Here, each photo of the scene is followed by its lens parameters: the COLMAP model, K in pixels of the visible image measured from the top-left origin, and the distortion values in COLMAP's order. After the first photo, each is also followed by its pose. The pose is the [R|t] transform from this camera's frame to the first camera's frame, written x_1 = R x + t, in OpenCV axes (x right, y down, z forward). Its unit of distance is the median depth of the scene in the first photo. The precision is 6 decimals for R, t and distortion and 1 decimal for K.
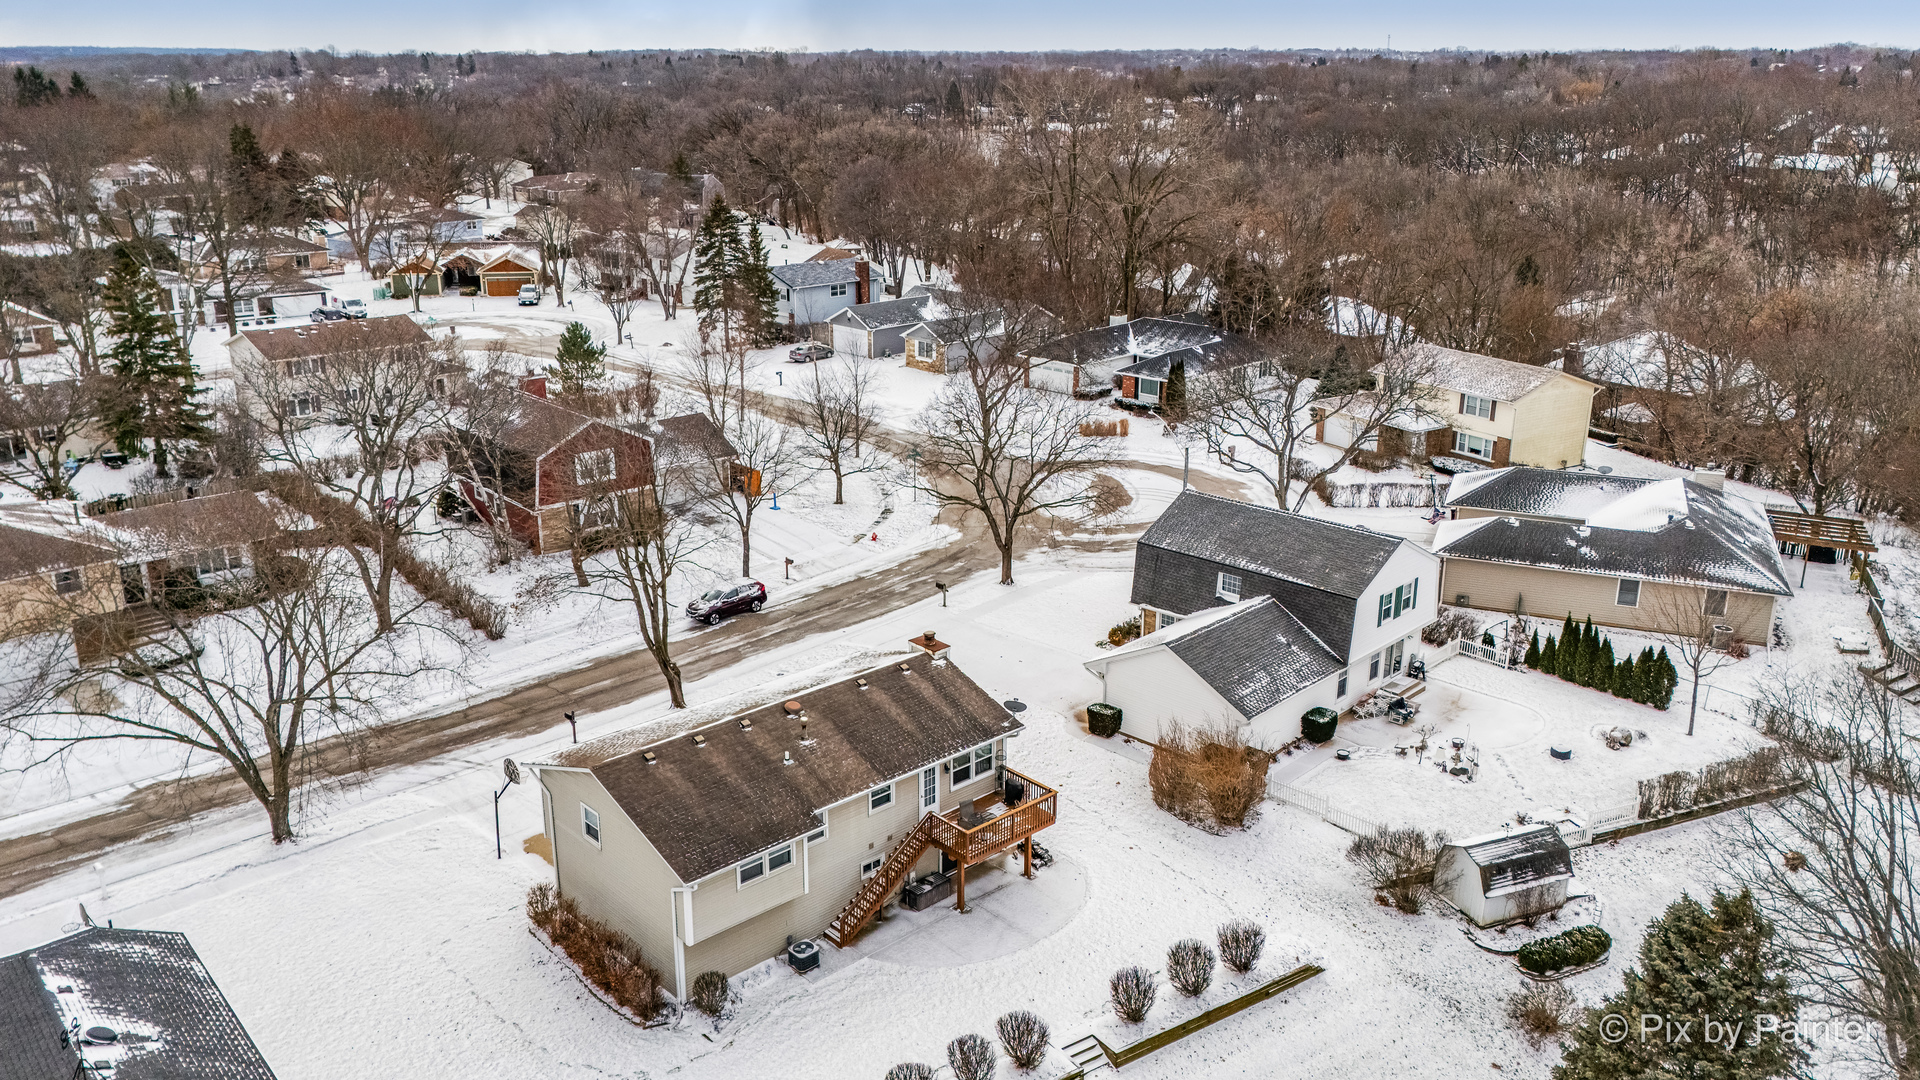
lens RADIAL K [[1442.0, 0, 967.9], [0, 1442.0, 531.2], [0, 0, 1]] dist [0.061648, -0.037015]
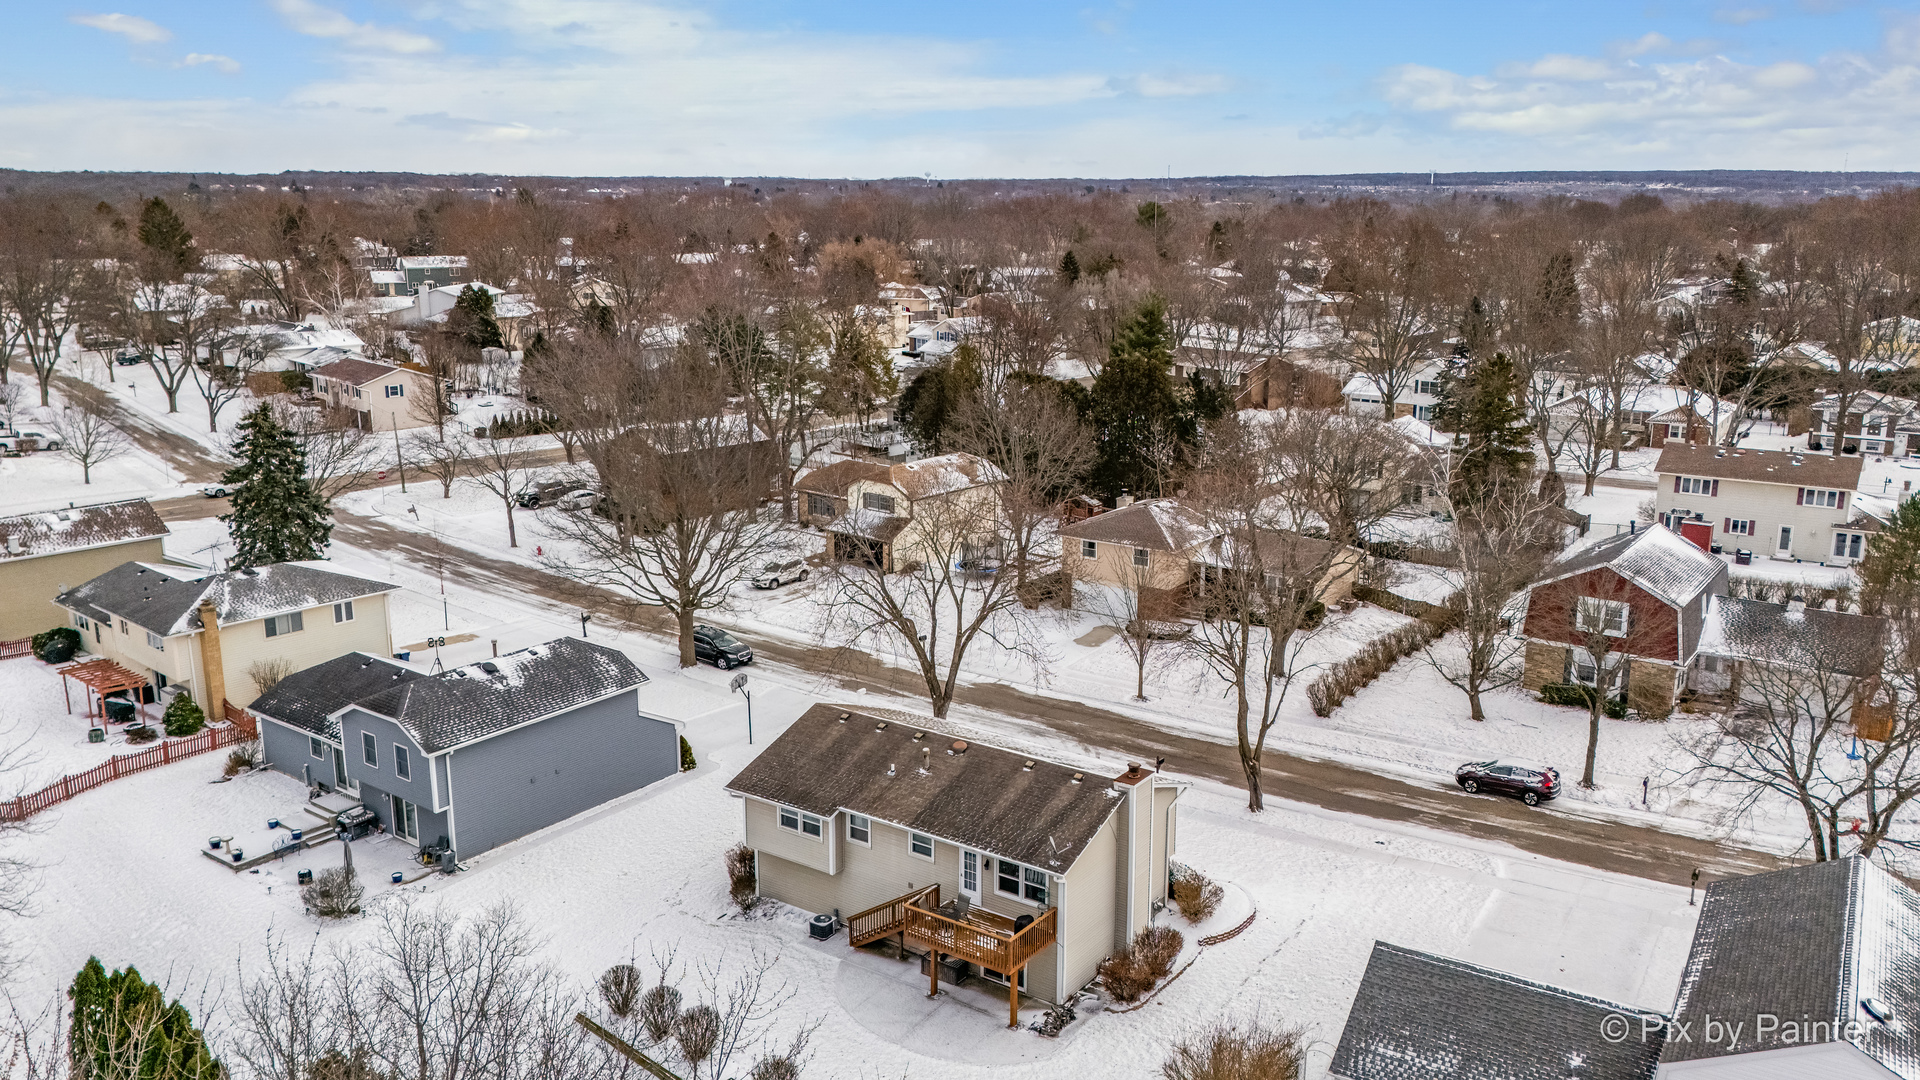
lens RADIAL K [[1442.0, 0, 971.9], [0, 1442.0, 531.1], [0, 0, 1]] dist [0.061648, -0.037015]
pose [[0.229268, 0.213960, -0.949556, 0.890778], [-0.296593, 0.944506, 0.141210, -0.192150], [0.927075, 0.249257, 0.280004, 0.663377]]
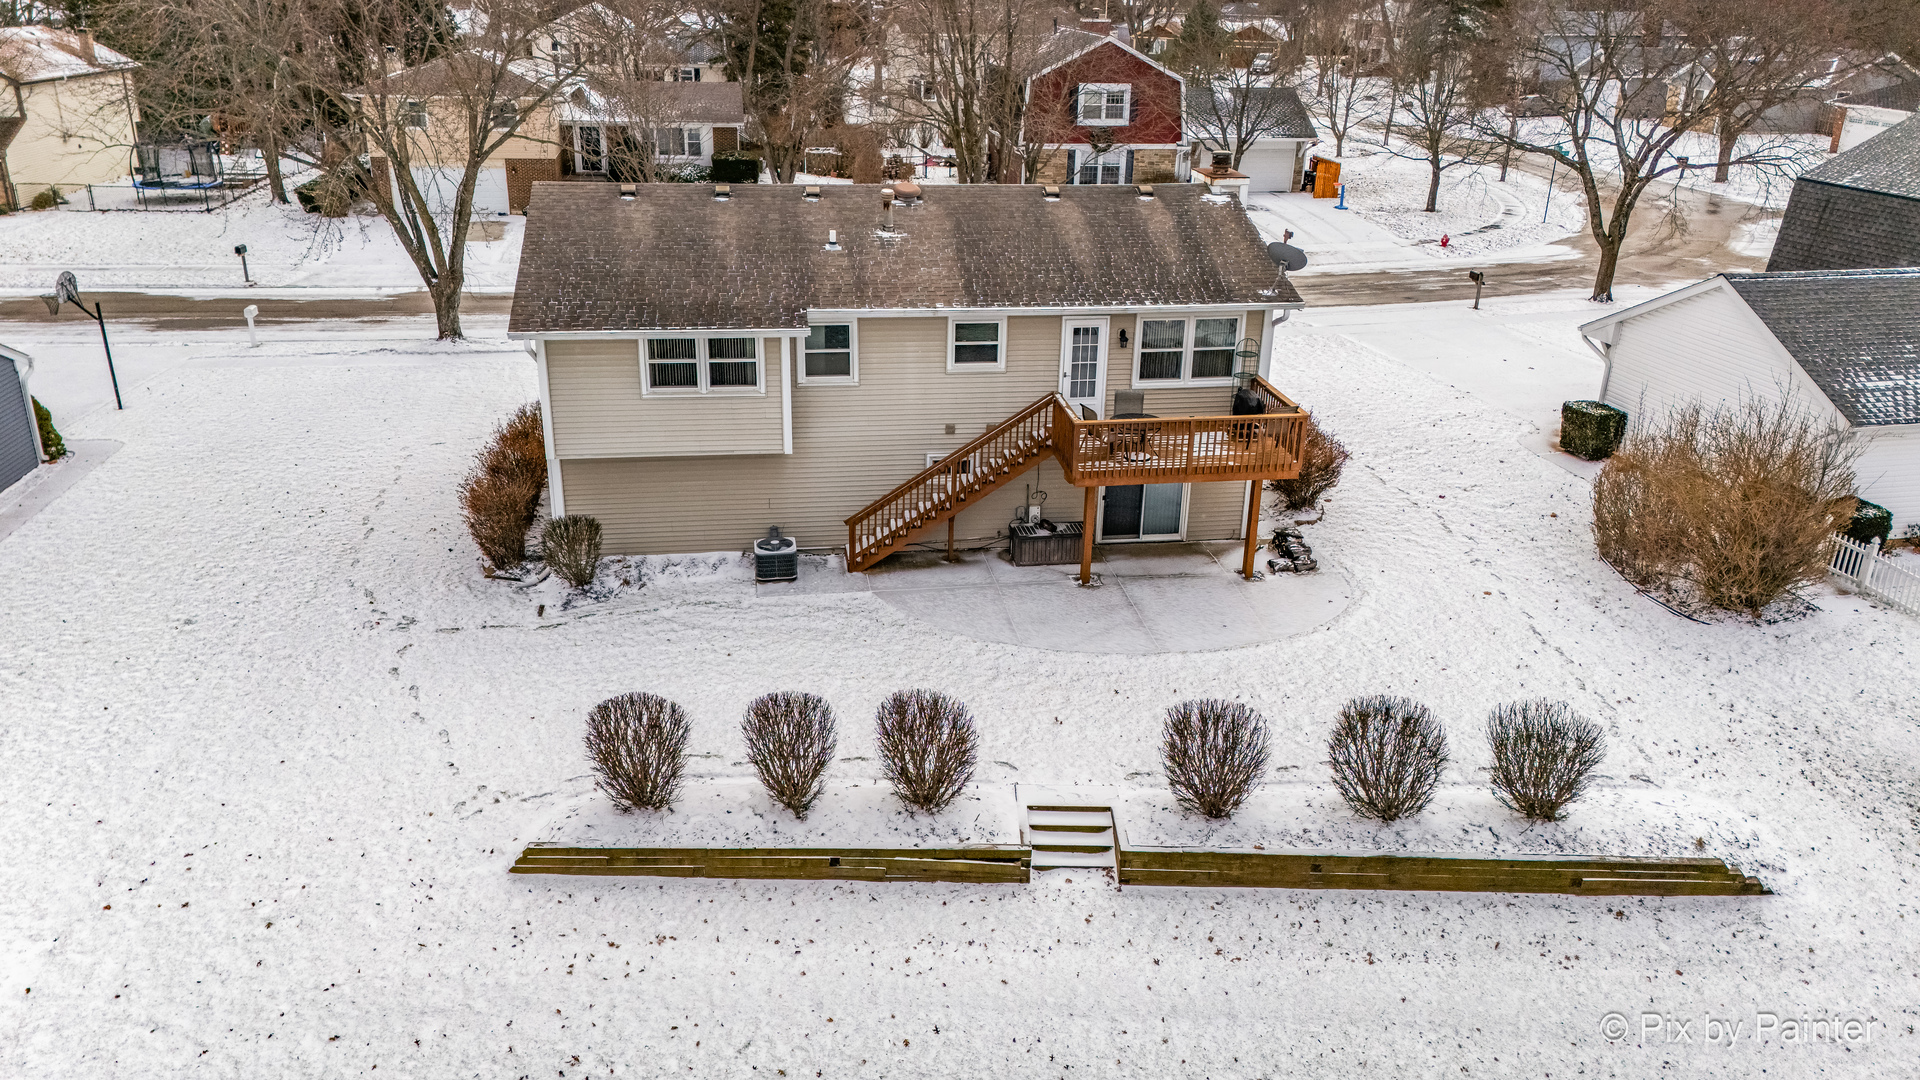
lens RADIAL K [[1442.0, 0, 964.4], [0, 1442.0, 526.3], [0, 0, 1]] dist [0.061648, -0.037015]
pose [[0.834564, 0.213435, -0.507886, 0.234341], [-0.181441, 0.976956, 0.112413, 0.186575], [0.520175, -0.001665, 0.854058, 0.501833]]
